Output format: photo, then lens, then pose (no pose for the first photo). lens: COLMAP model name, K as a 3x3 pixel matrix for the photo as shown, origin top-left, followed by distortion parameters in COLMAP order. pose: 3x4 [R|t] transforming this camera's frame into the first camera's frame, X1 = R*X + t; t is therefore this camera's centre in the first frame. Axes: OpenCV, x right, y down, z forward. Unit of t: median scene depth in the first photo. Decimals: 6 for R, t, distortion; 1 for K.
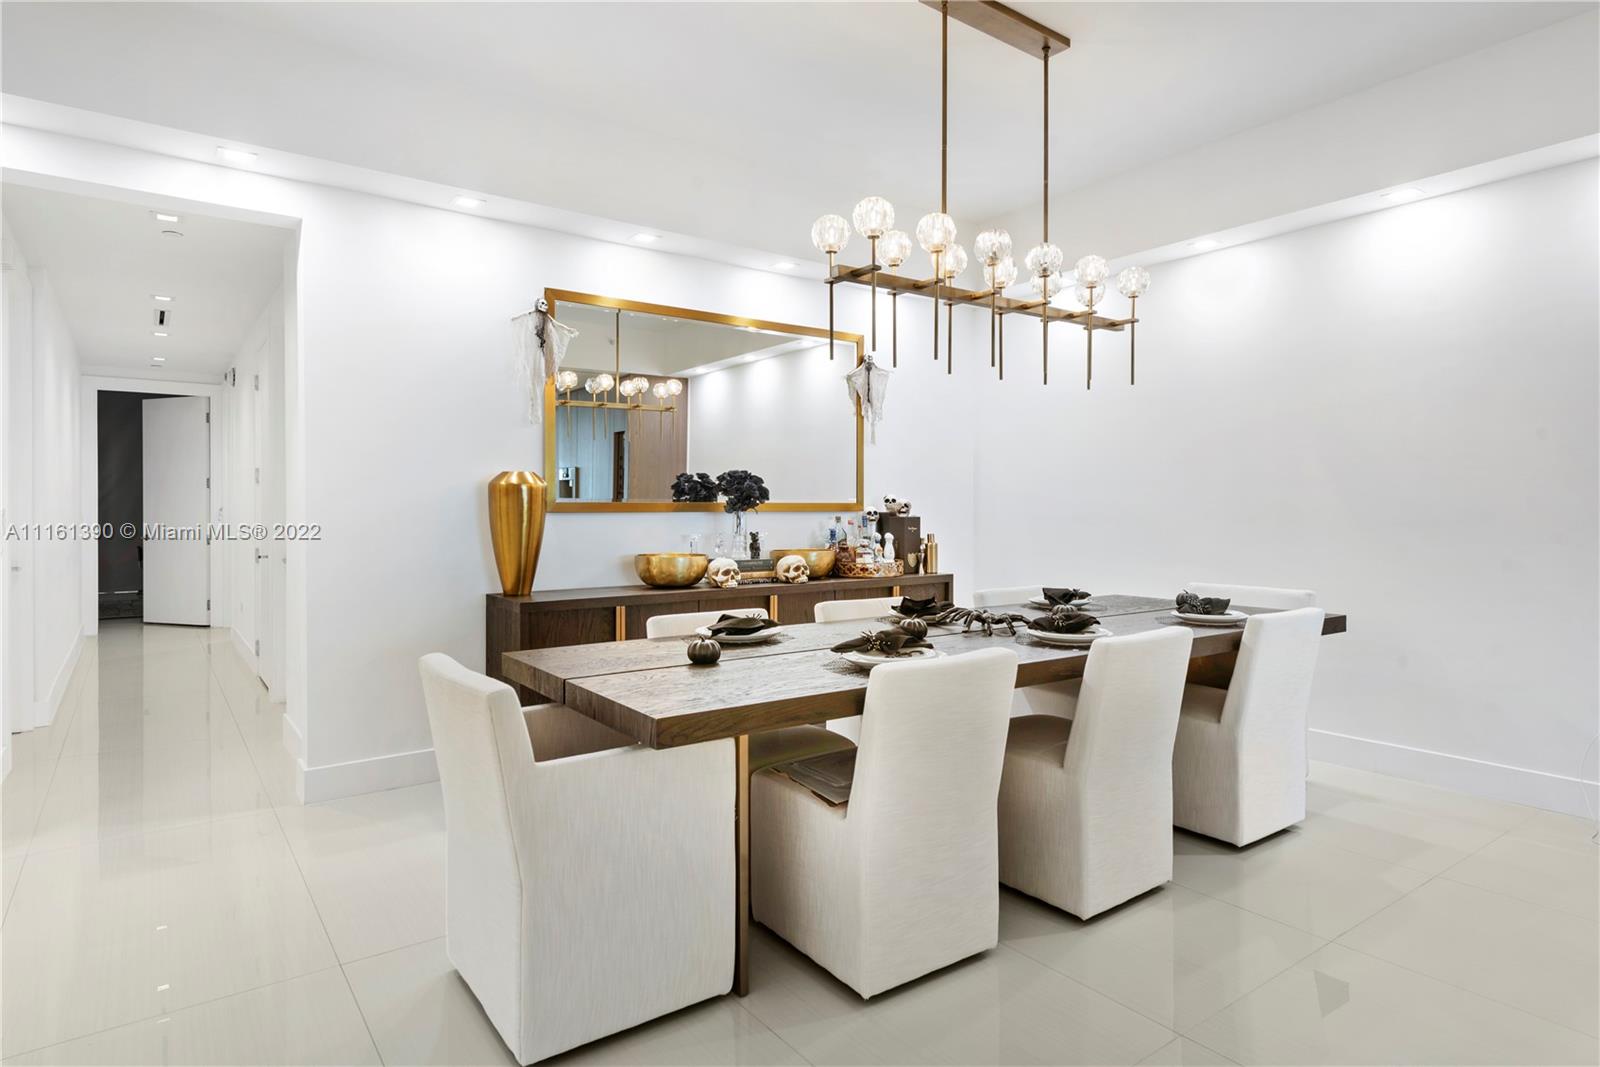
lens RADIAL K [[876.0, 0, 799.8], [0, 876.0, 515.5], [0, 0, 1]] dist [0.034366, -0.014258]
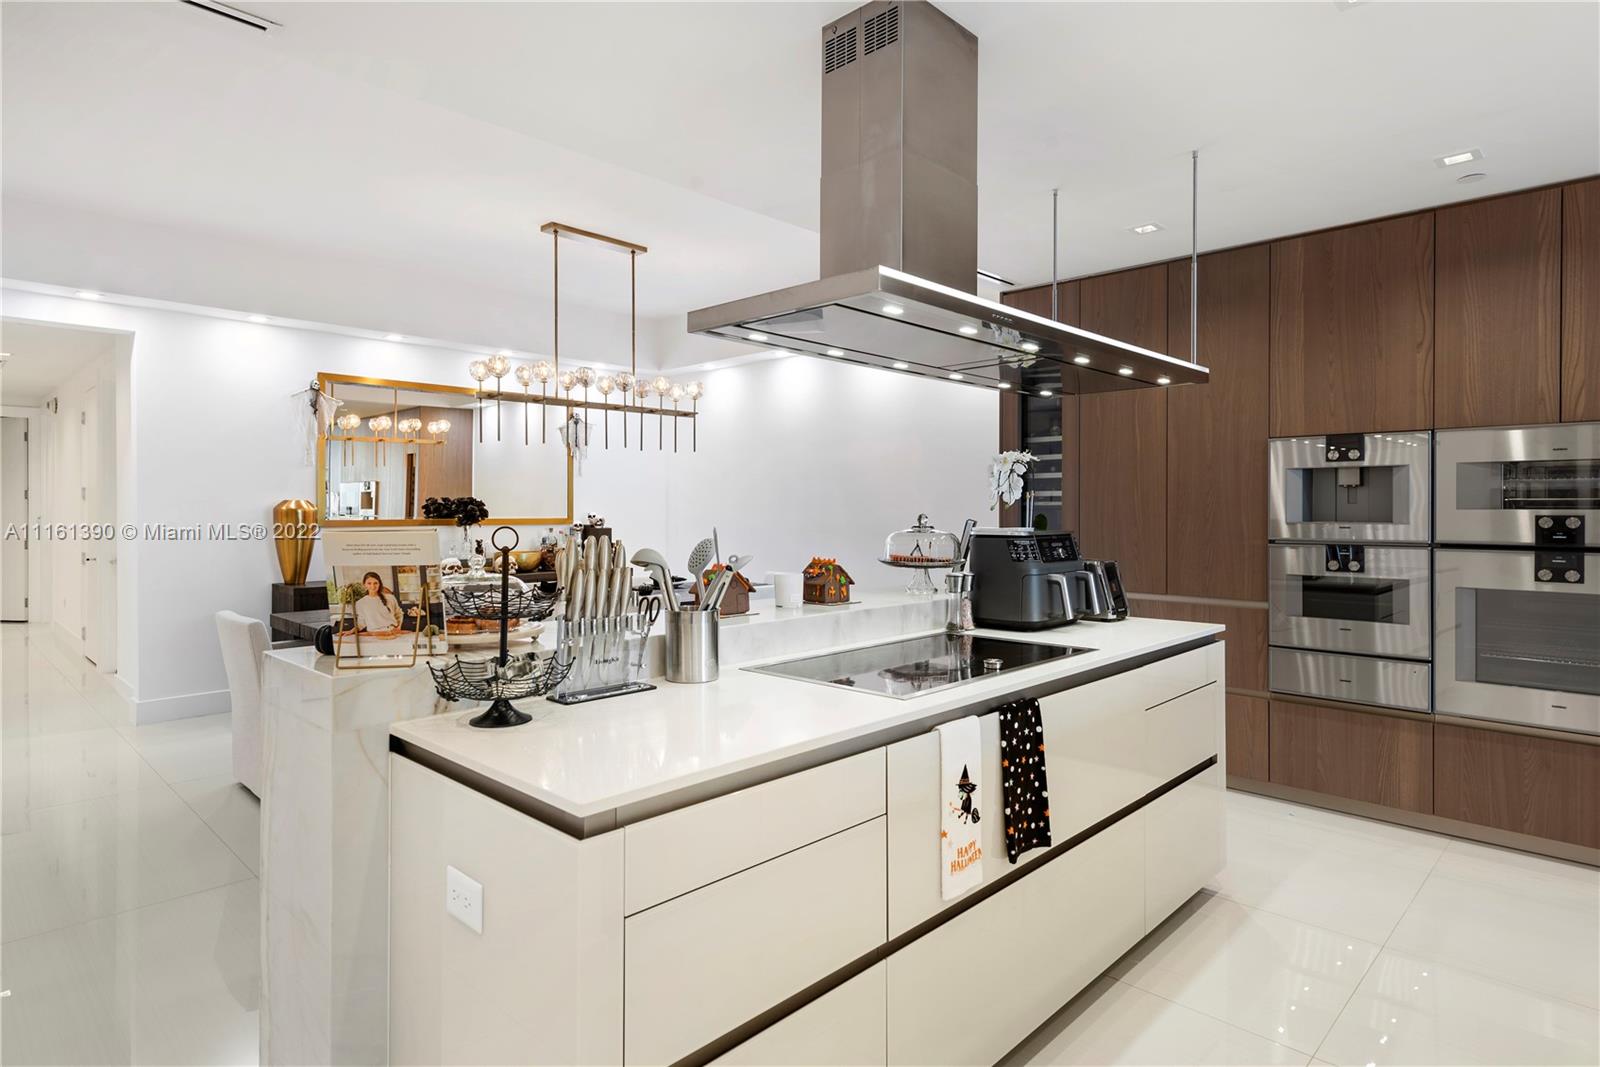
lens RADIAL K [[876.0, 0, 799.8], [0, 876.0, 515.5], [0, 0, 1]] dist [0.034366, -0.014258]
pose [[0.988181, 0.001294, 0.153288, 0.249899], [-0.001652, 0.999996, 0.002208, -0.025388], [-0.153284, -0.002435, 0.988179, -0.516086]]
